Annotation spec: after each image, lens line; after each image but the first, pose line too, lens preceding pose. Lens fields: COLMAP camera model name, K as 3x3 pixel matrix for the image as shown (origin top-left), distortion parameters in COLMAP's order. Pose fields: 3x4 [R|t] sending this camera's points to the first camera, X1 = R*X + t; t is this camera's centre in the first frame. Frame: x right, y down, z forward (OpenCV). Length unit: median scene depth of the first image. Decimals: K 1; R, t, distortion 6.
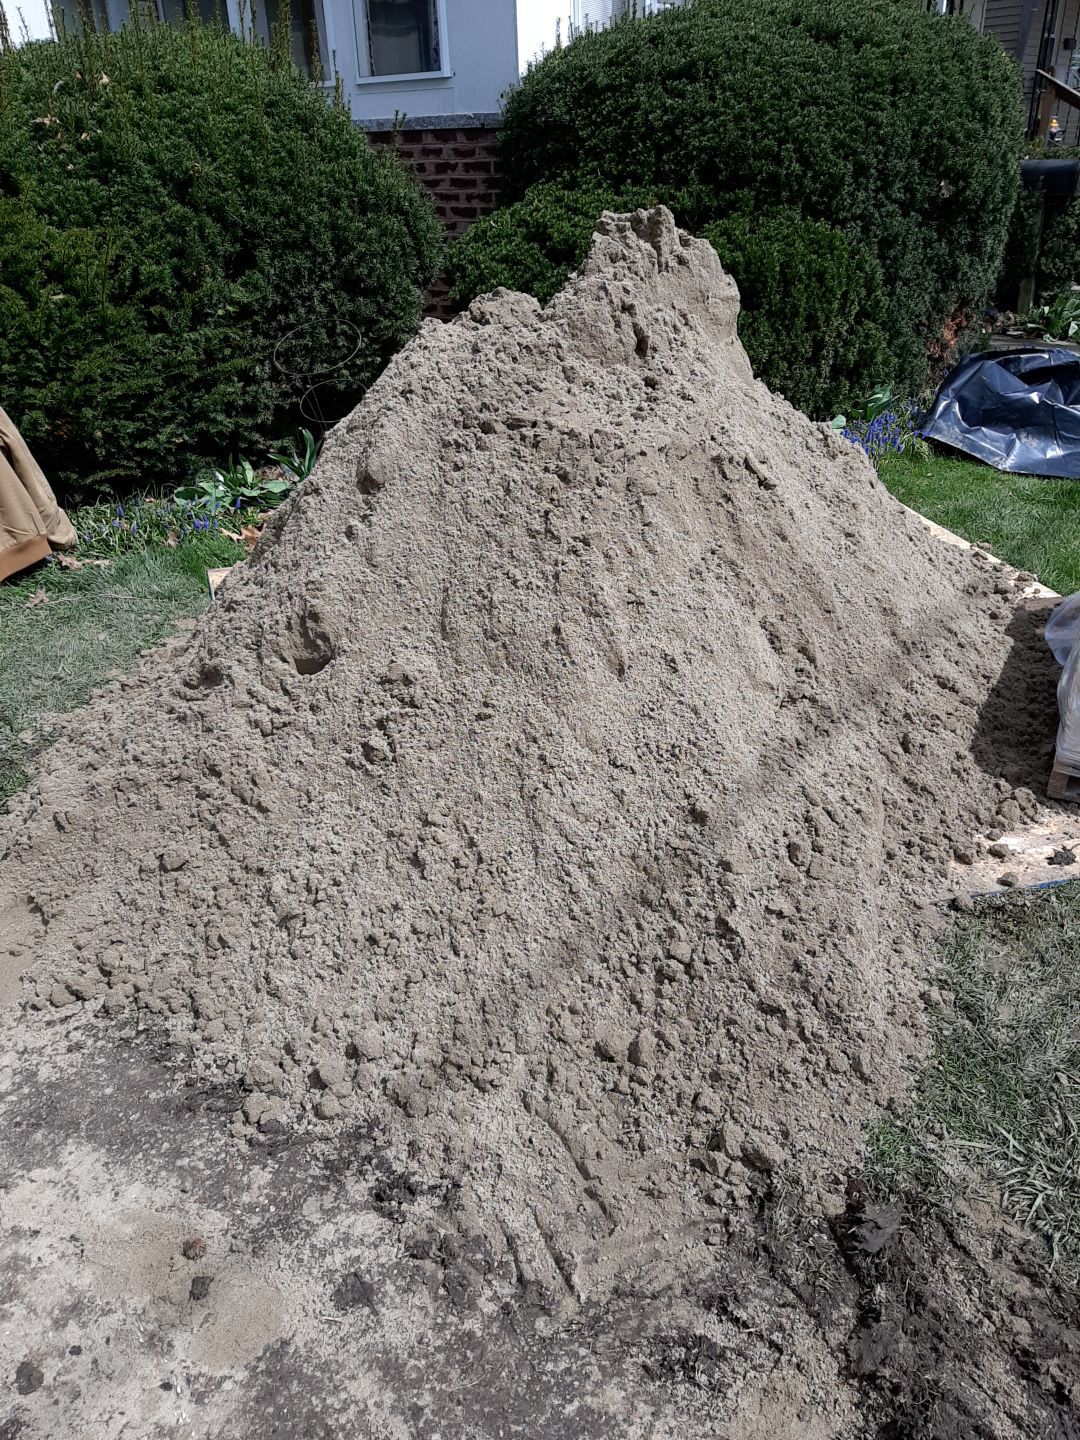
lens RADIAL K [[1165.6, 0, 545.0], [0, 1165.6, 729.8], [0, 0, 1]] dist [0.111193, -0.181228]
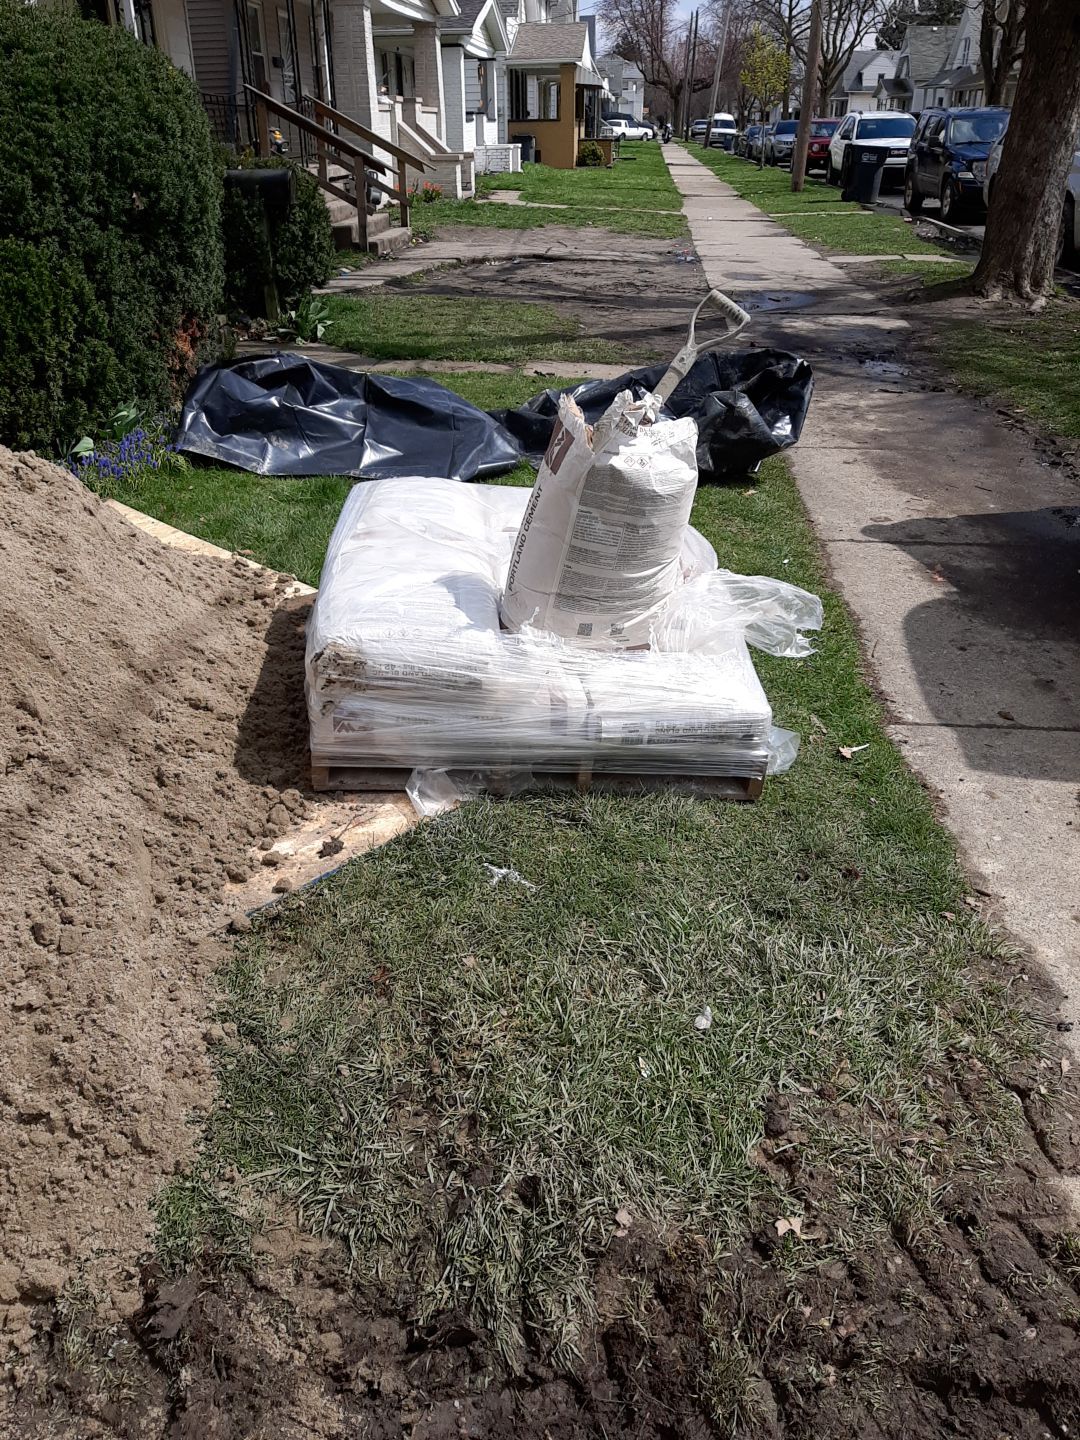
lens RADIAL K [[1165.6, 0, 545.0], [0, 1165.6, 729.8], [0, 0, 1]] dist [0.111193, -0.181228]
pose [[0.844509, -0.233160, 0.482120, 0.122927], [0.236794, 0.970039, 0.054344, -0.003857], [-0.480346, 0.068269, 0.874418, 0.004649]]
